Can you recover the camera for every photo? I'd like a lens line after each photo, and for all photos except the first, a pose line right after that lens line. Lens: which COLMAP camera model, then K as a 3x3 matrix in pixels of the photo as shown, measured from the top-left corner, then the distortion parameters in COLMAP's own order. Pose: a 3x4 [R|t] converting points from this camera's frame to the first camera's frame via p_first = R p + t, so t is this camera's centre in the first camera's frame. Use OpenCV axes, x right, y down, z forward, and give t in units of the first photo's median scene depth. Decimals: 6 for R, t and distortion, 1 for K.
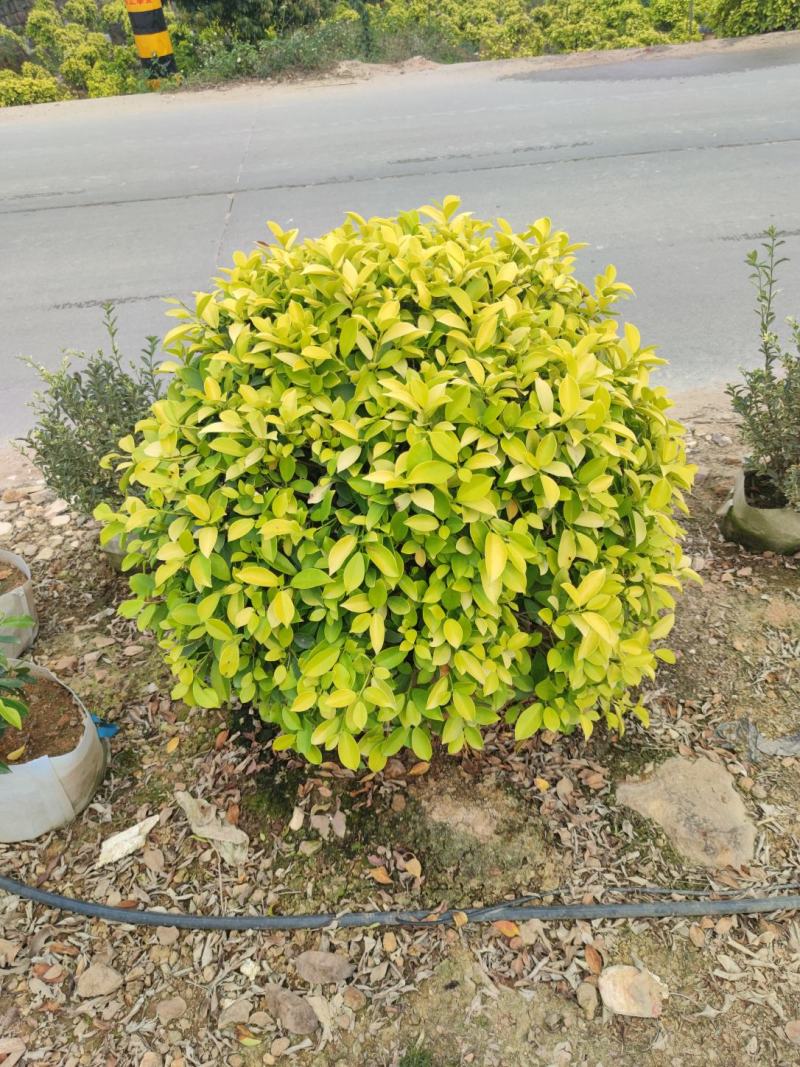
lens RADIAL K [[787.3, 0, 398.1], [0, 787.3, 539.7], [0, 0, 1]] dist [0.027778, -0.019266]
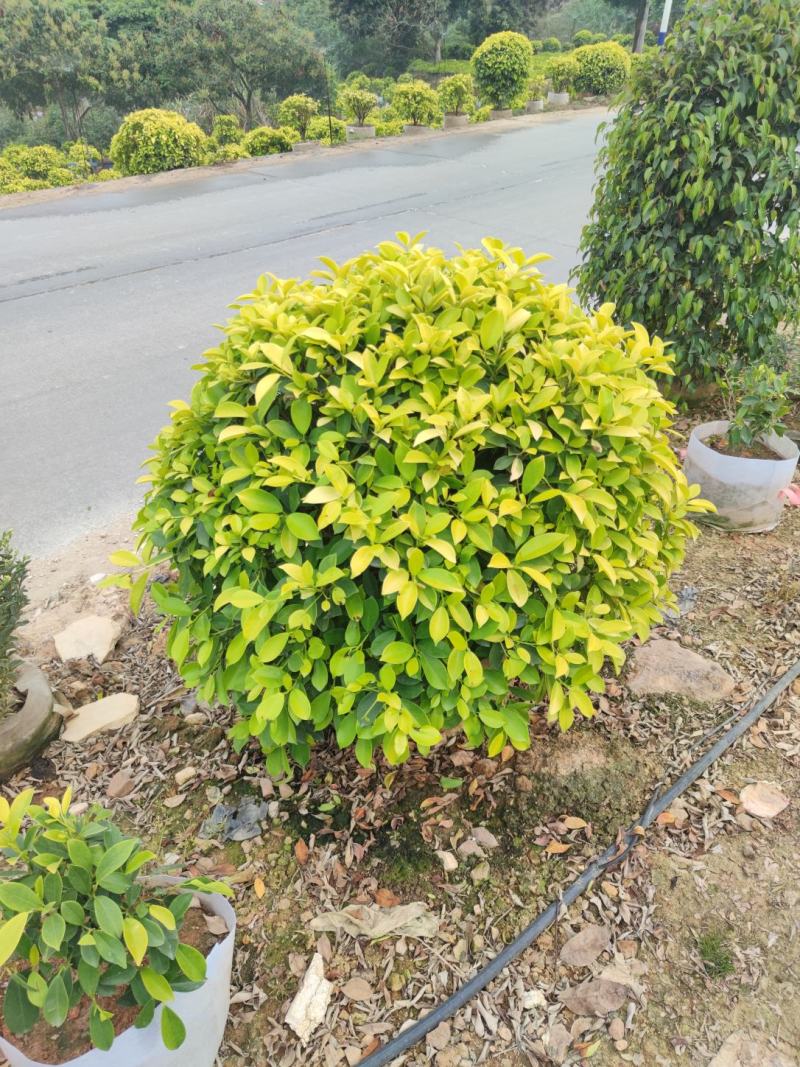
lens RADIAL K [[787.3, 0, 397.0], [0, 787.3, 528.7], [0, 0, 1]] dist [0.027778, -0.019266]
pose [[0.753107, -0.308272, 0.581204, -0.636885], [0.396503, 0.917634, -0.027061, -0.013754], [-0.524991, 0.250829, 0.813308, 0.158451]]
